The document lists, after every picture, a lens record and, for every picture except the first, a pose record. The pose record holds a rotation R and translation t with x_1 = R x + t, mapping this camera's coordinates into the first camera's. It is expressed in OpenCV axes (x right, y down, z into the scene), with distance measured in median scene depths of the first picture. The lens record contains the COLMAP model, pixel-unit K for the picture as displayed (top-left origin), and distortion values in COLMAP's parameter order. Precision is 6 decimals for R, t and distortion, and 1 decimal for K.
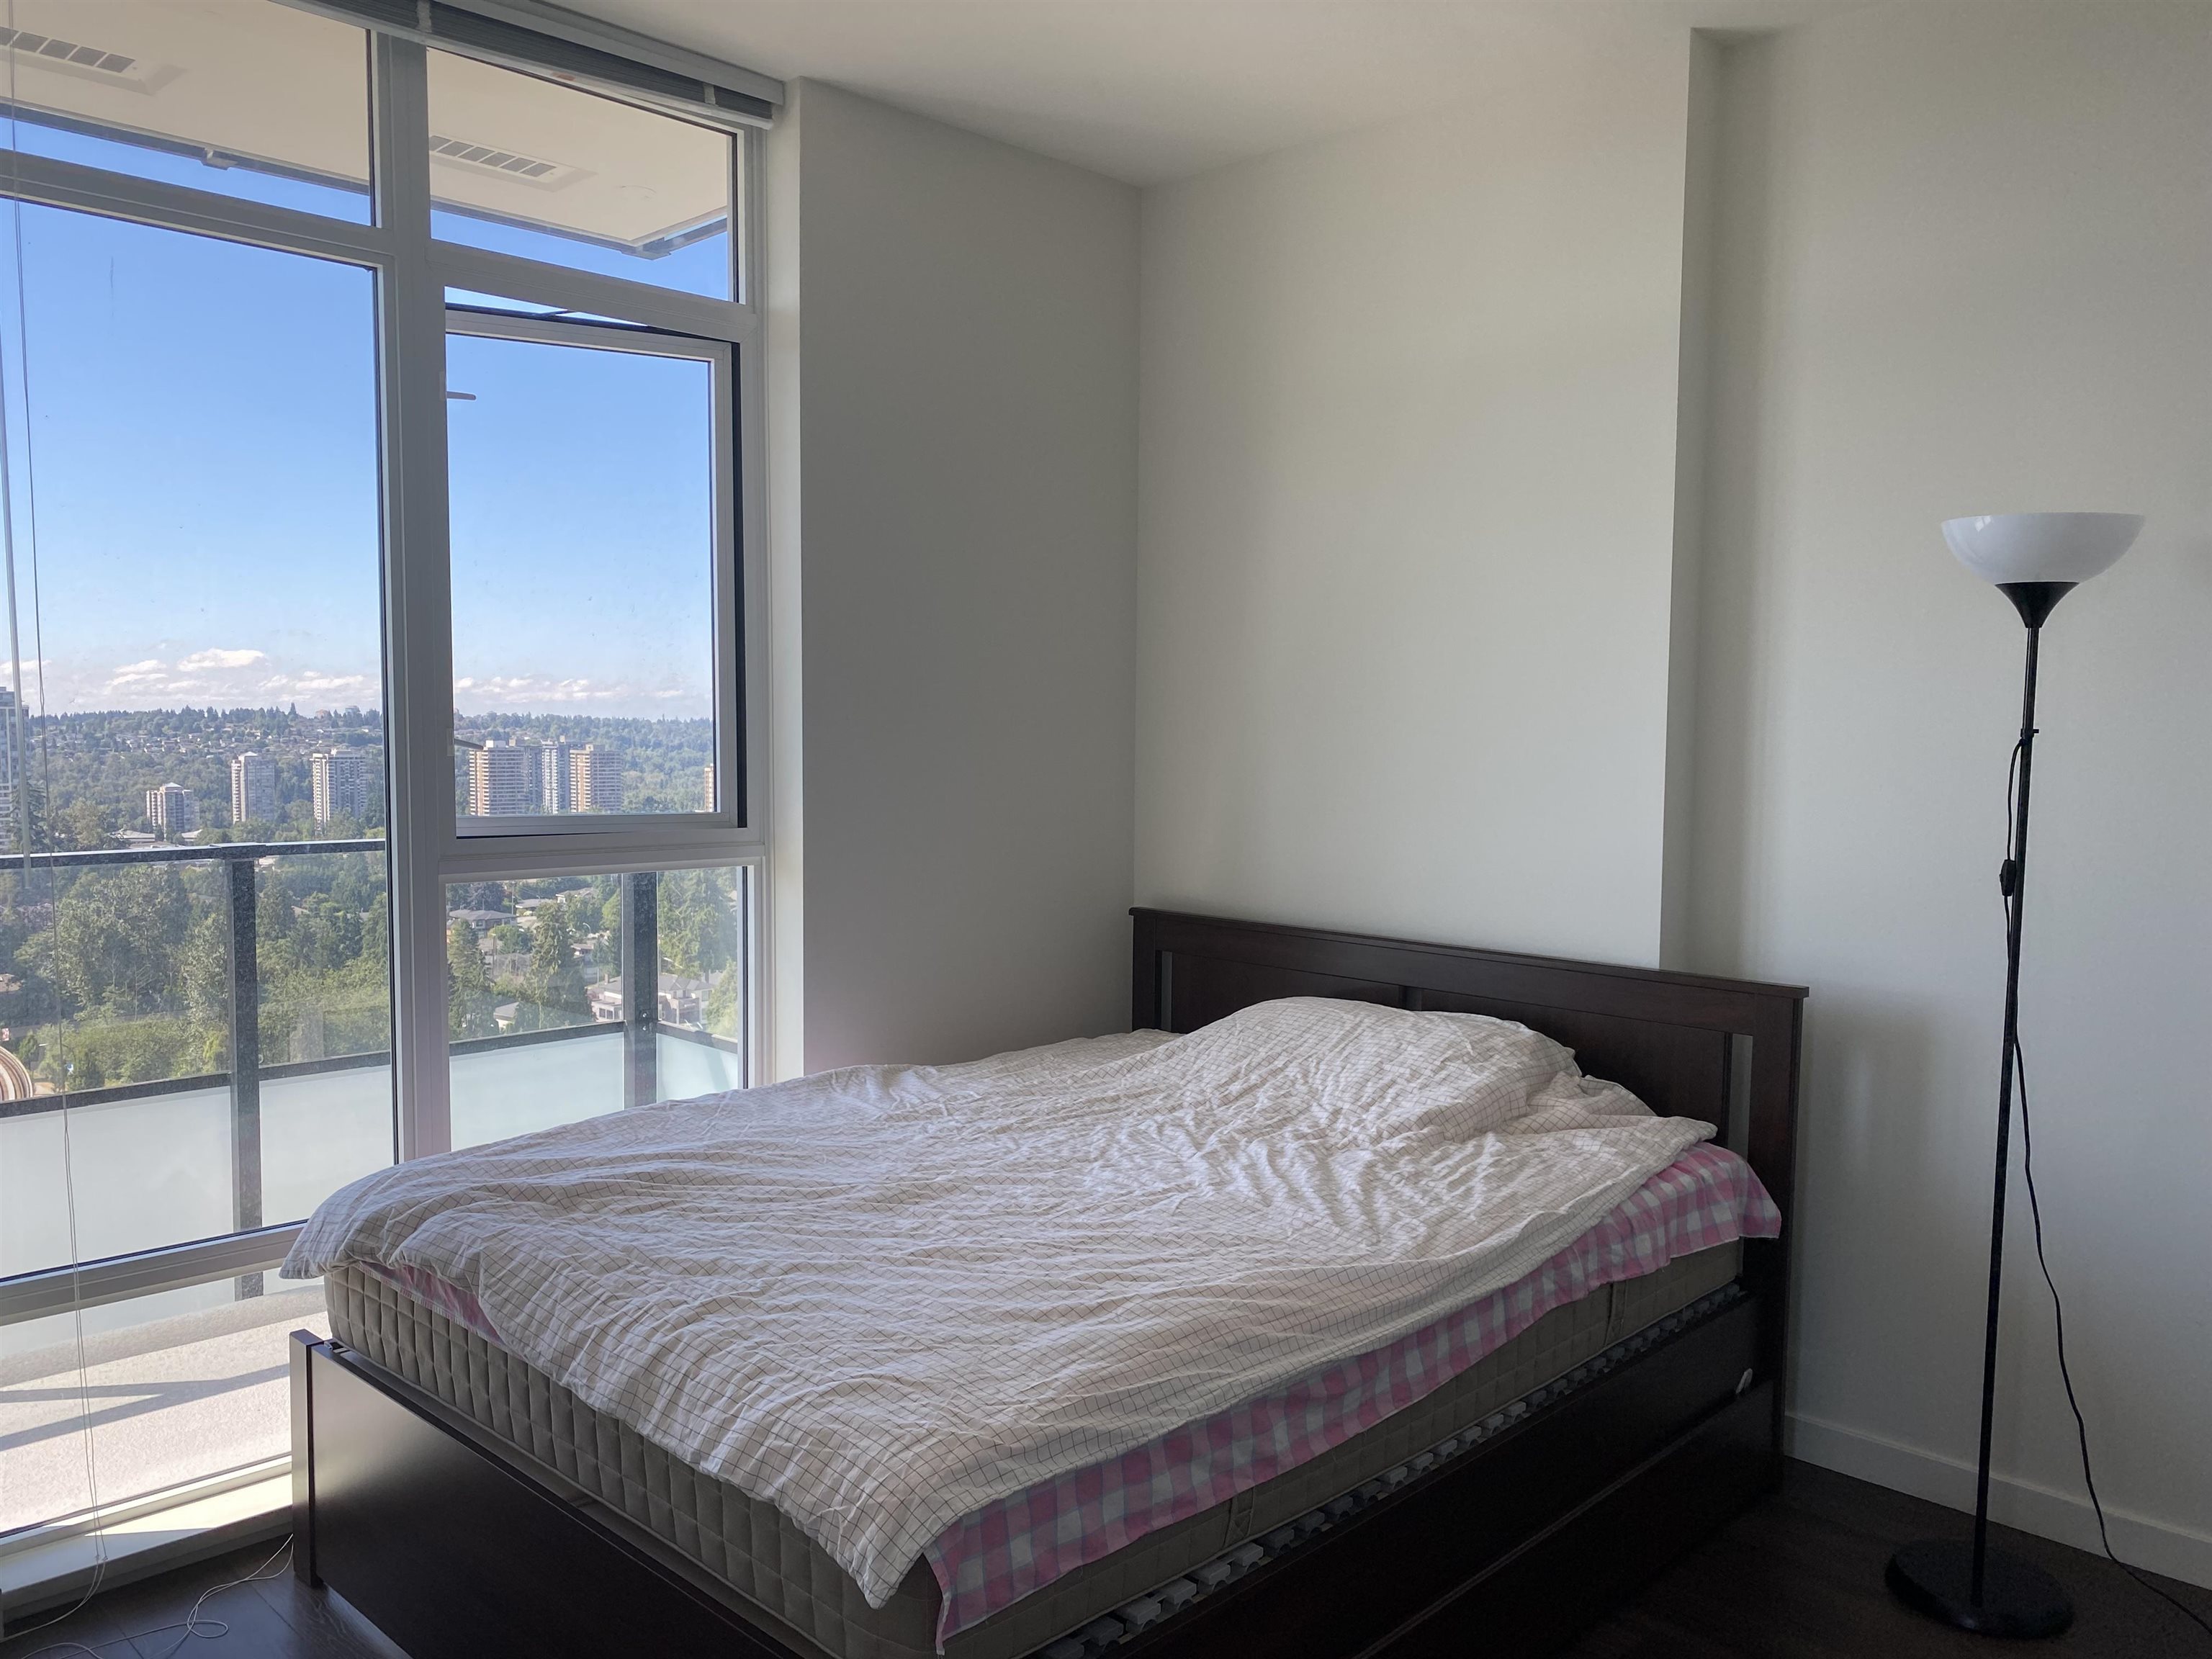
lens RADIAL K [[1703.5, 0, 1073.4], [0, 1703.5, 840.2], [0, 0, 1]] dist [0.035450, -0.046813]
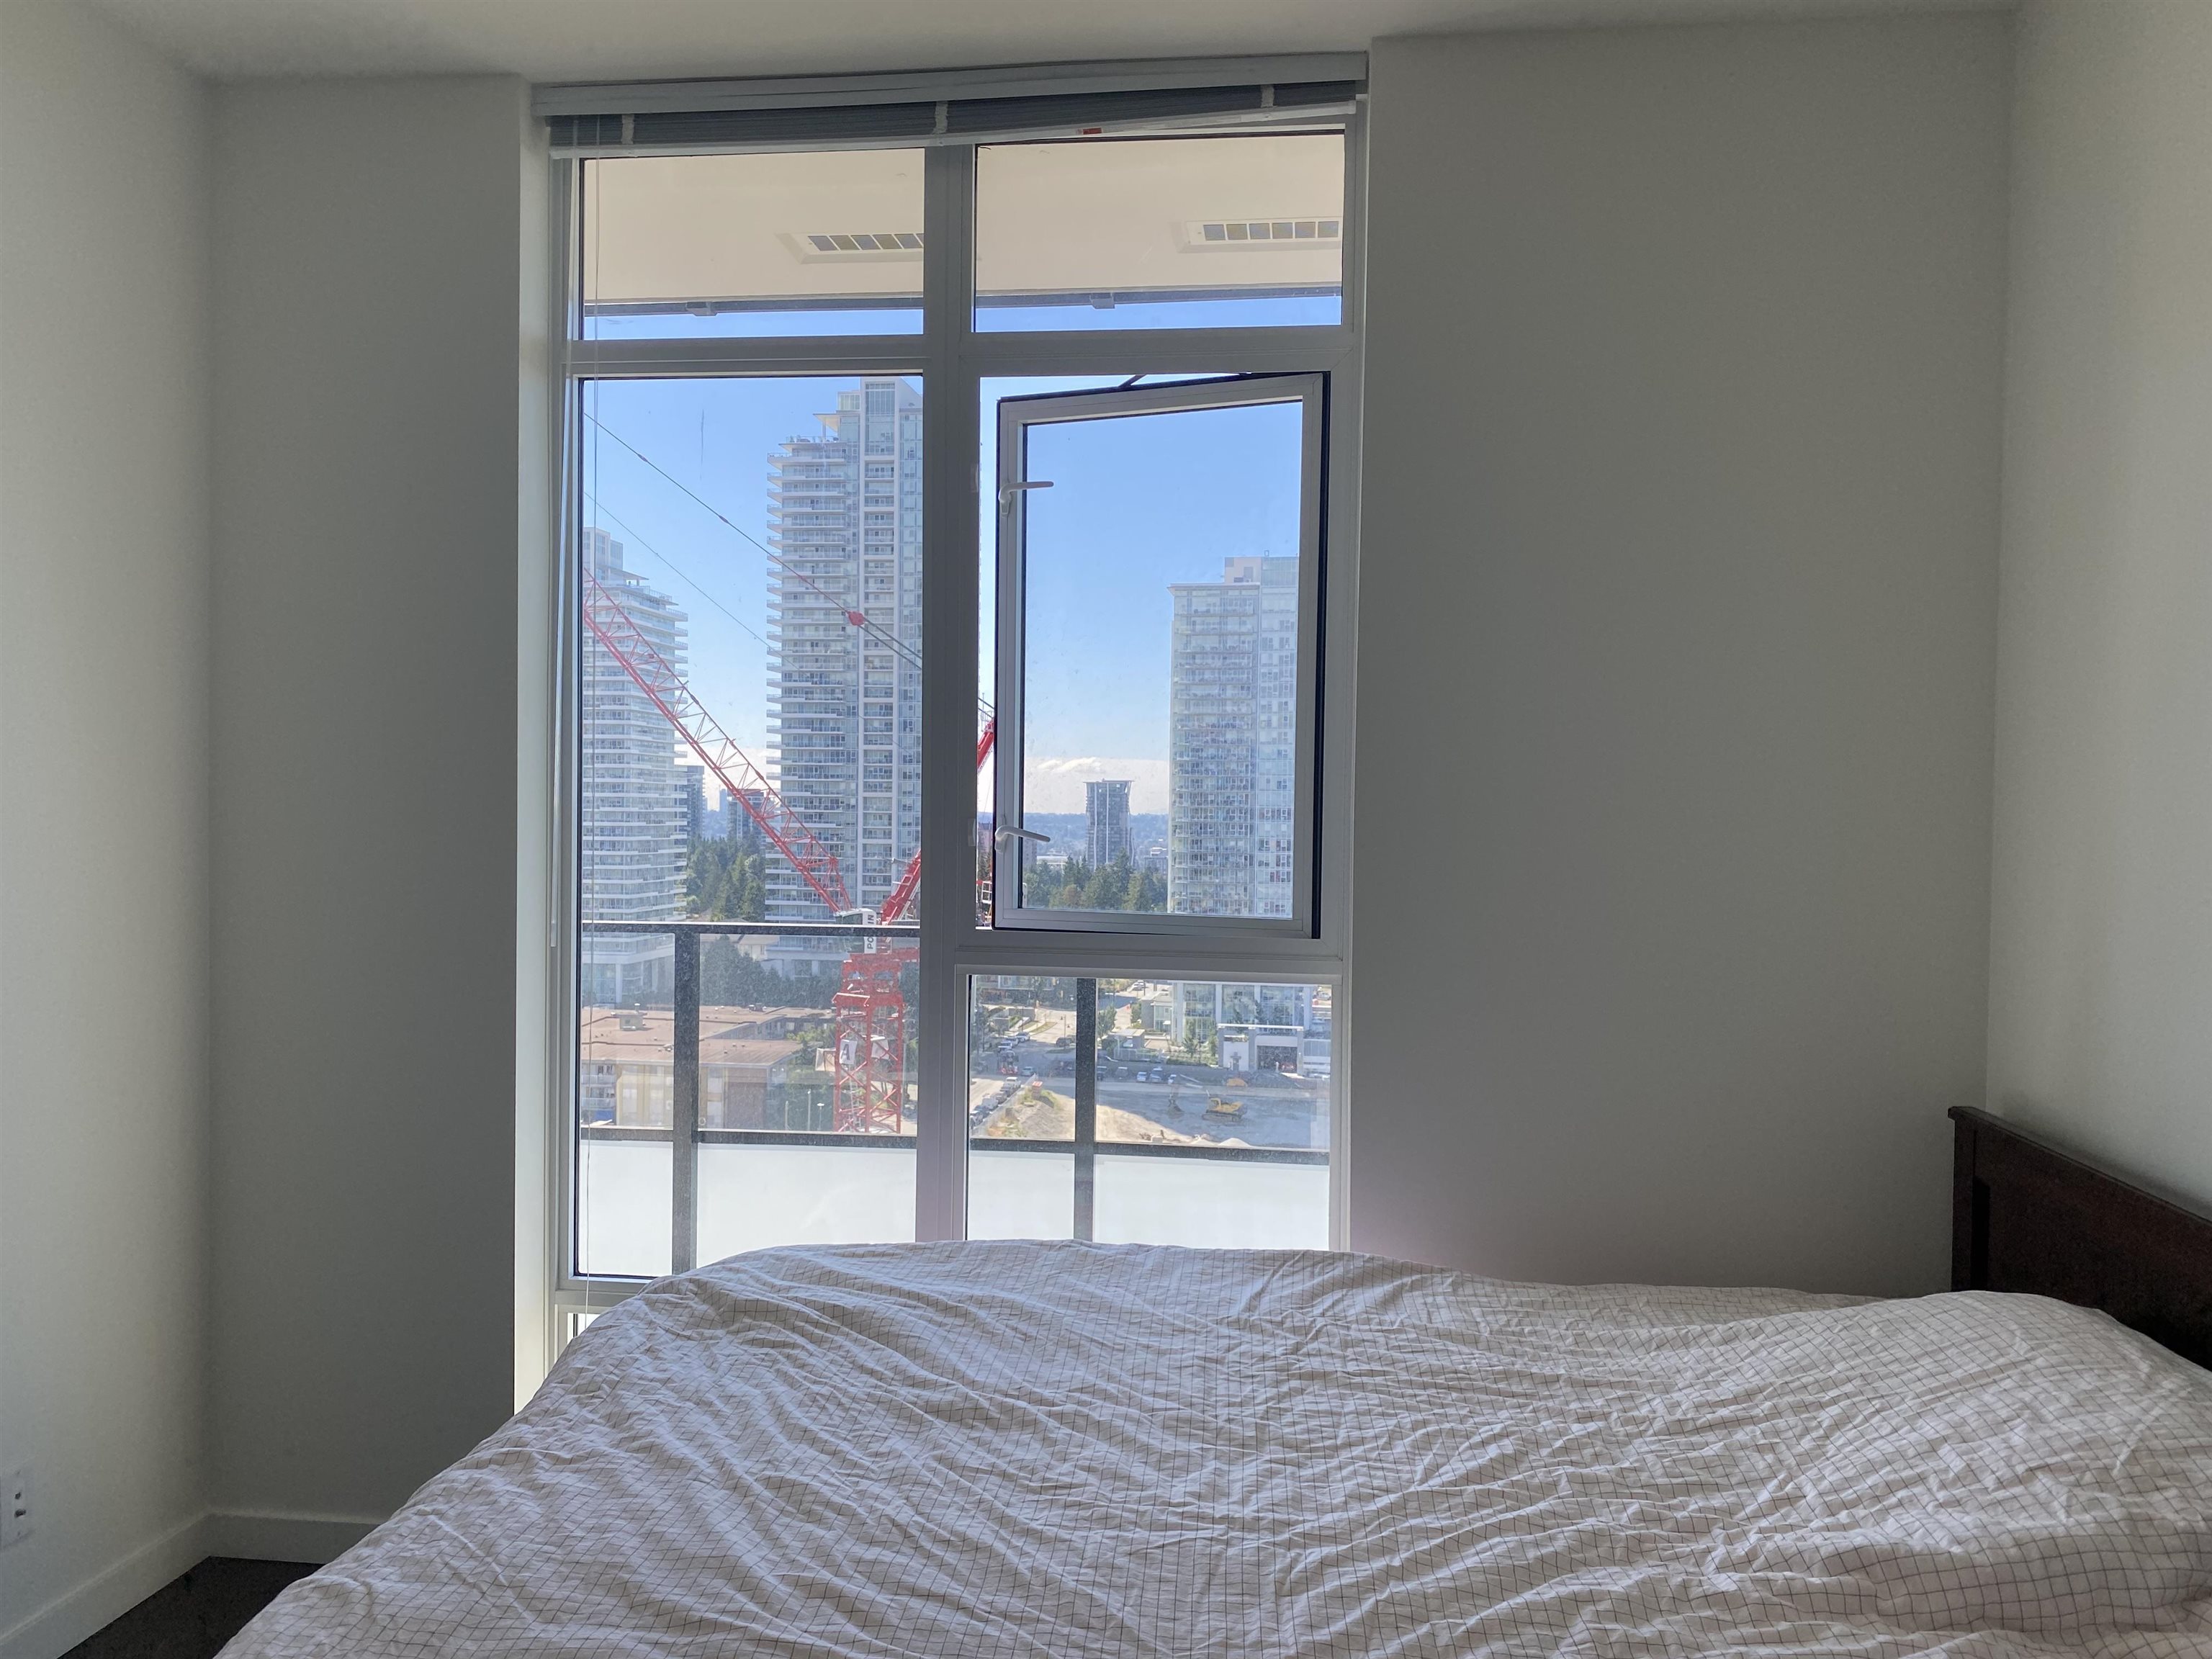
lens RADIAL K [[1703.5, 0, 1094.2], [0, 1703.5, 836.4], [0, 0, 1]] dist [0.035450, -0.046813]
pose [[0.615900, 0.013628, -0.787706, 0.484461], [-0.063396, 0.997465, -0.032312, -0.029624], [0.785269, 0.069838, 0.615203, 0.479087]]
